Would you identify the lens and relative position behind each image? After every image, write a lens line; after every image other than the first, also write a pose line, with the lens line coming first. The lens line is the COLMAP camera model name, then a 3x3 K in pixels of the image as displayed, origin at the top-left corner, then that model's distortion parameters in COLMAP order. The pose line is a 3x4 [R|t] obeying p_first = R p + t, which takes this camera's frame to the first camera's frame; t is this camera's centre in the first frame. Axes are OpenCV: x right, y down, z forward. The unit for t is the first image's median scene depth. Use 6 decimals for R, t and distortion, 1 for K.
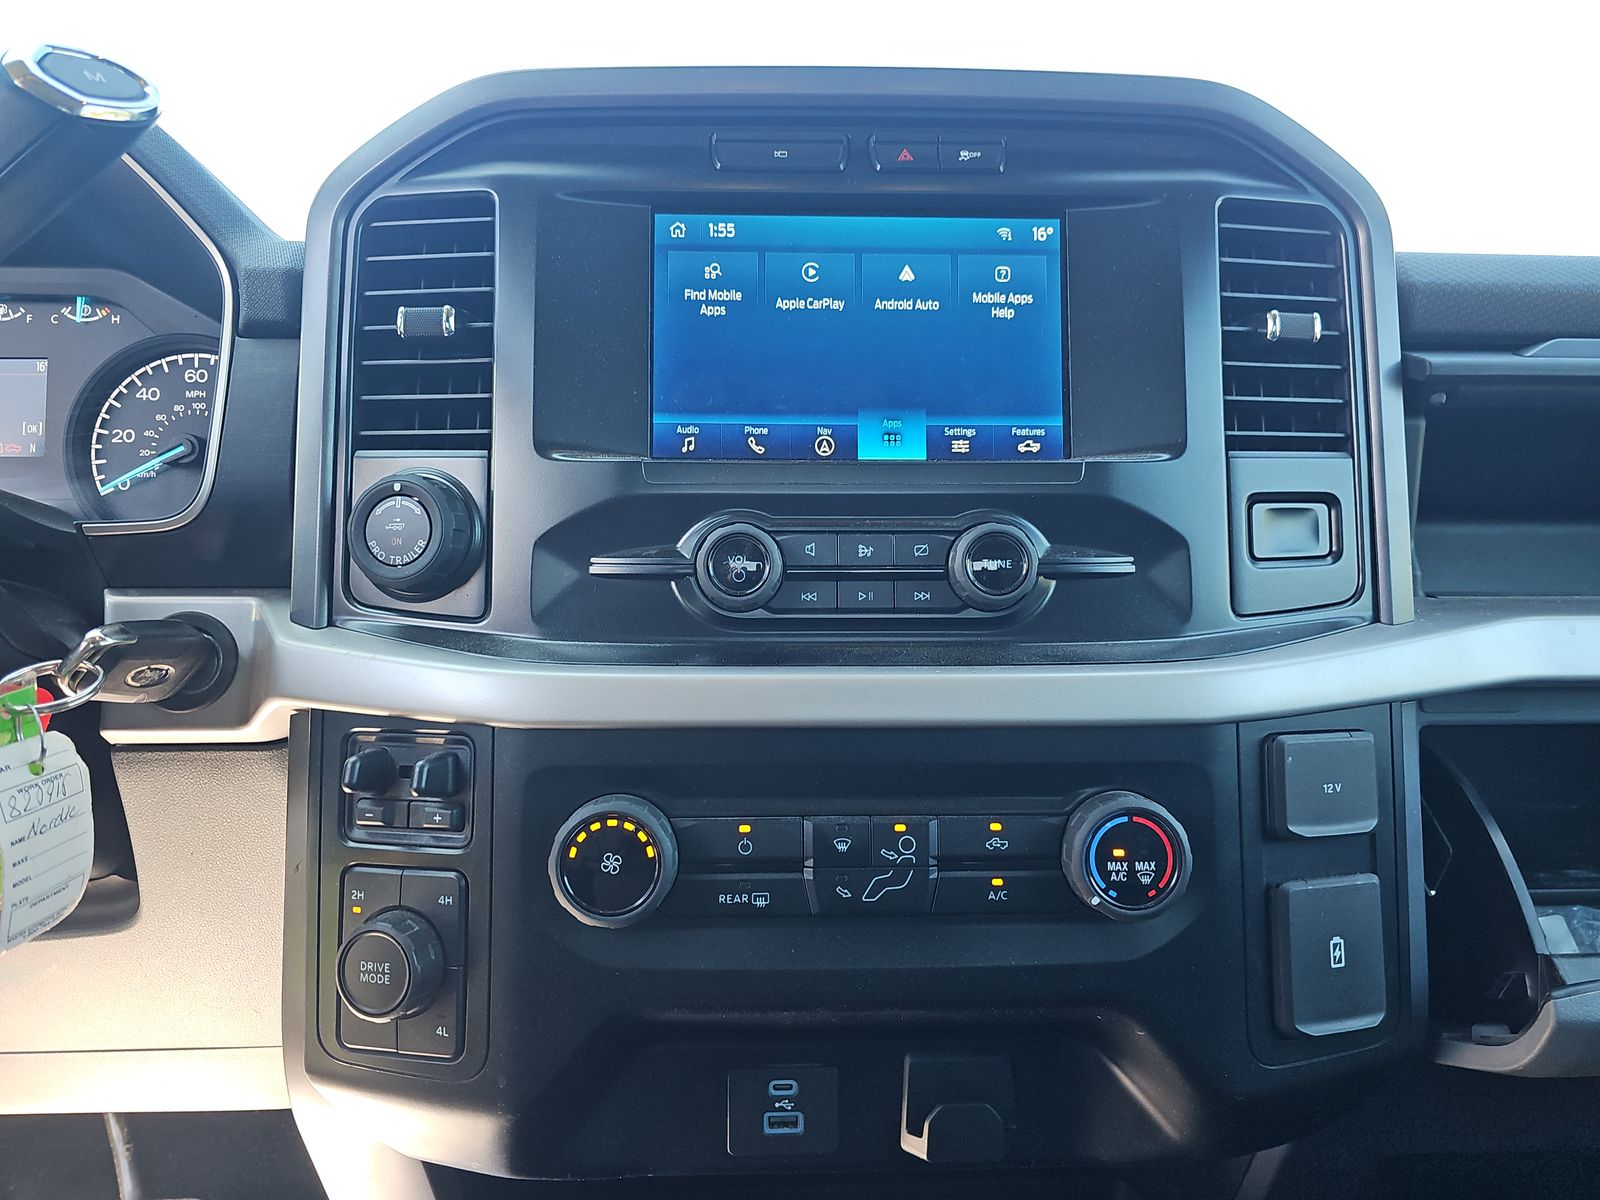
lens RADIAL K [[1083.4, 0, 804.3], [0, 1083.4, 598.4], [0, 0, 1]] dist [0.040486, -0.039248]
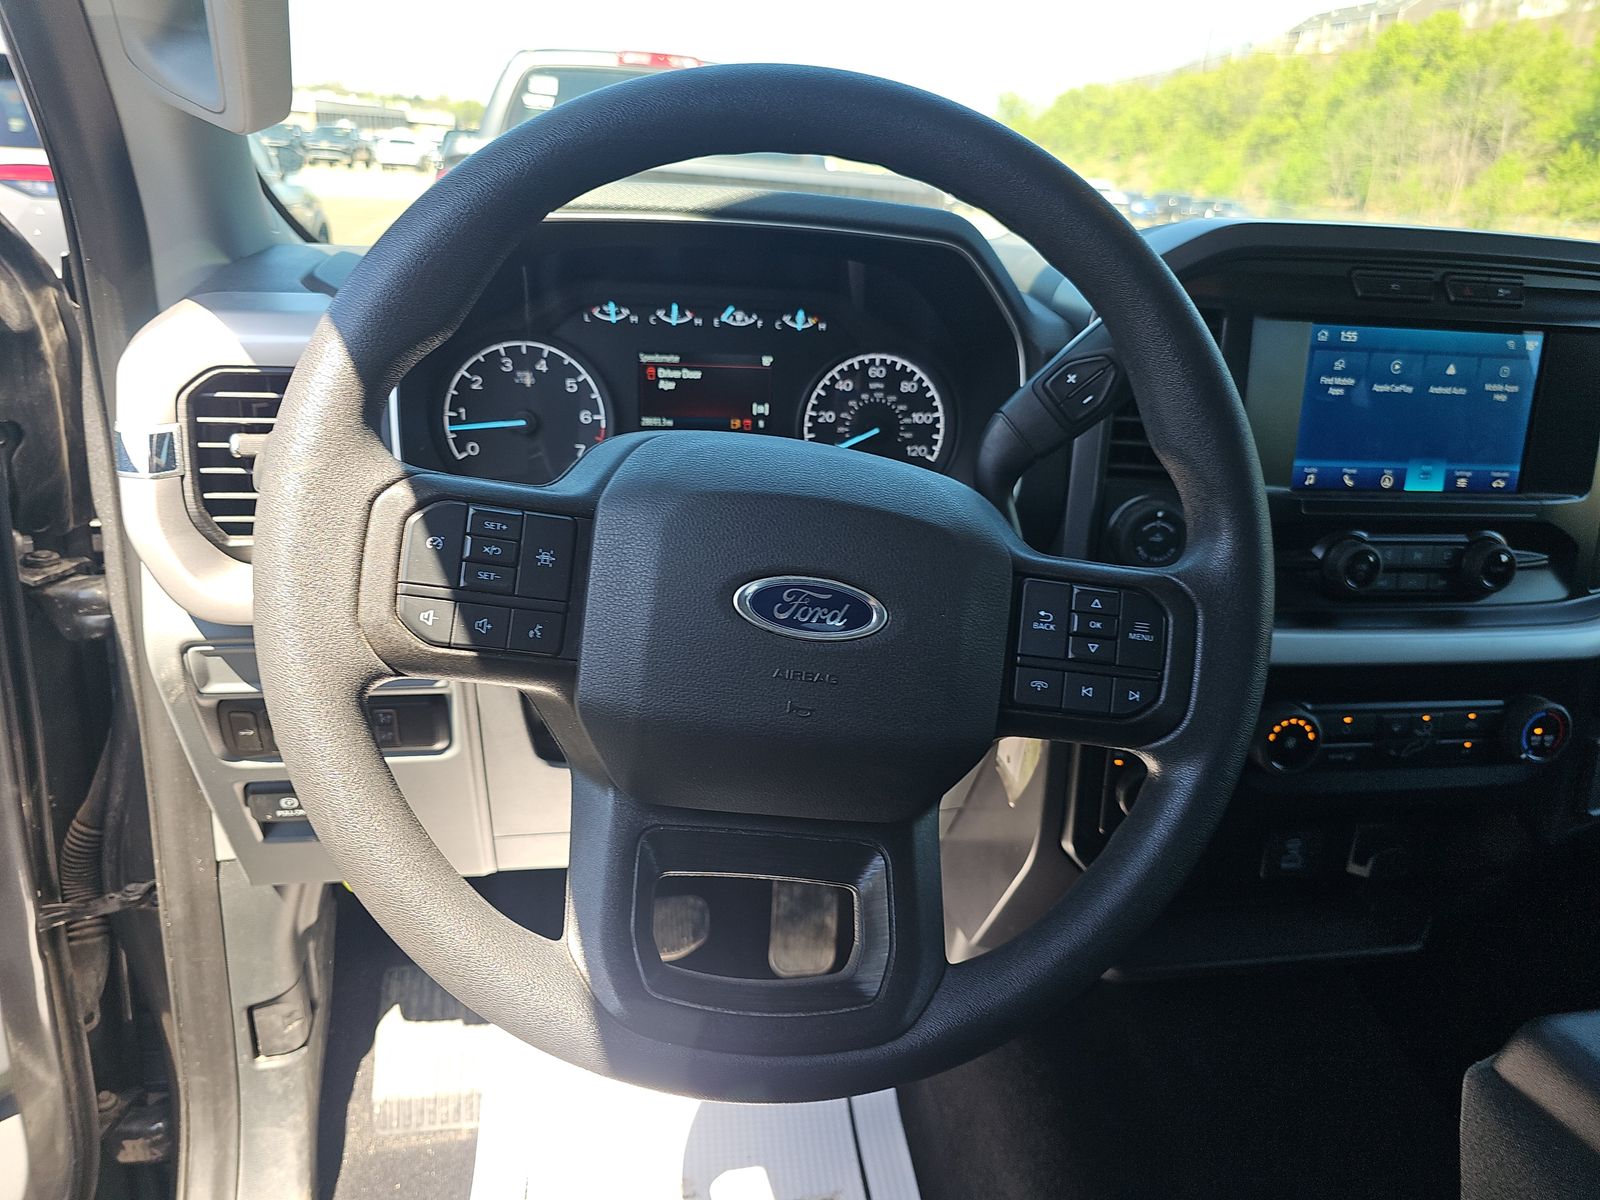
lens RADIAL K [[1083.4, 0, 773.1], [0, 1083.4, 599.1], [0, 0, 1]] dist [0.040486, -0.039248]
pose [[0.985977, 0.001335, 0.166876, -1.117299], [-0.048805, 0.958556, 0.280694, -0.375483], [-0.159585, -0.284902, 0.945179, -0.411731]]
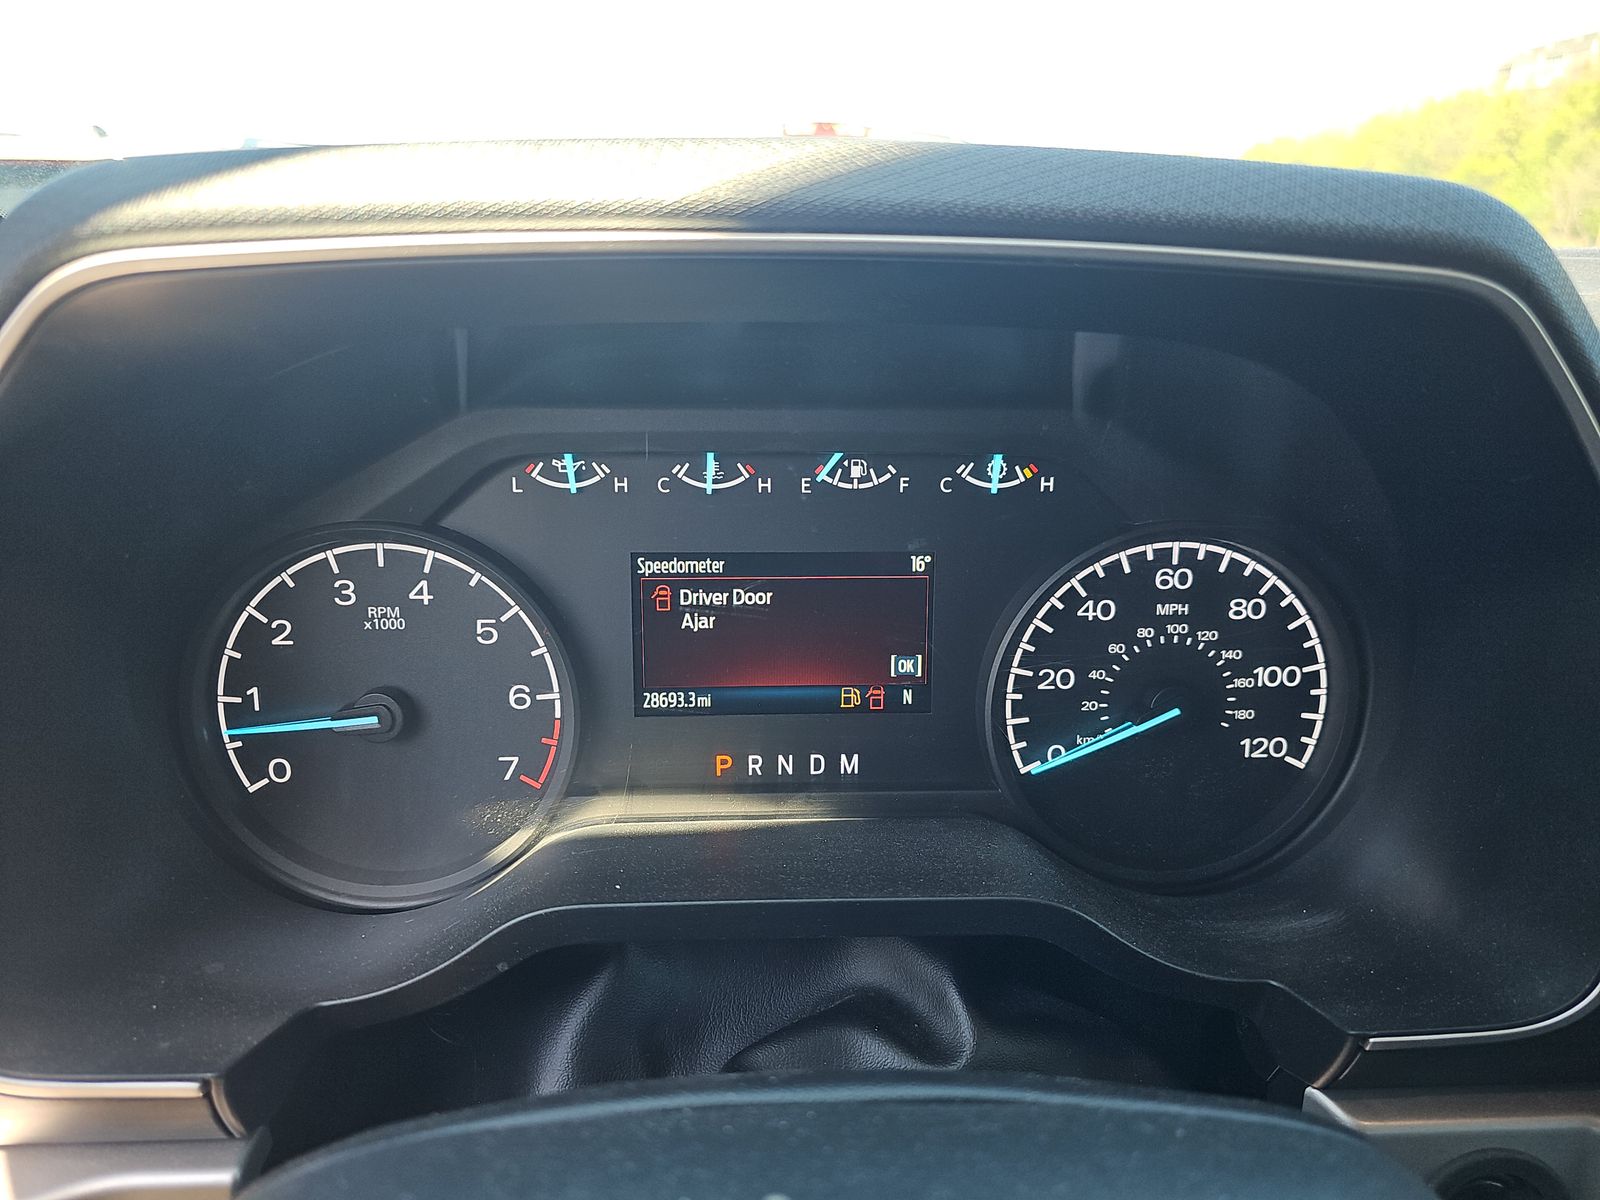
lens RADIAL K [[1083.4, 0, 788.0], [0, 1083.4, 614.5], [0, 0, 1]] dist [0.040486, -0.039248]
pose [[0.999777, 0.003538, 0.020800, -0.959443], [-0.008368, 0.971480, 0.236975, -0.398655], [-0.019368, -0.237097, 0.971293, 0.516031]]
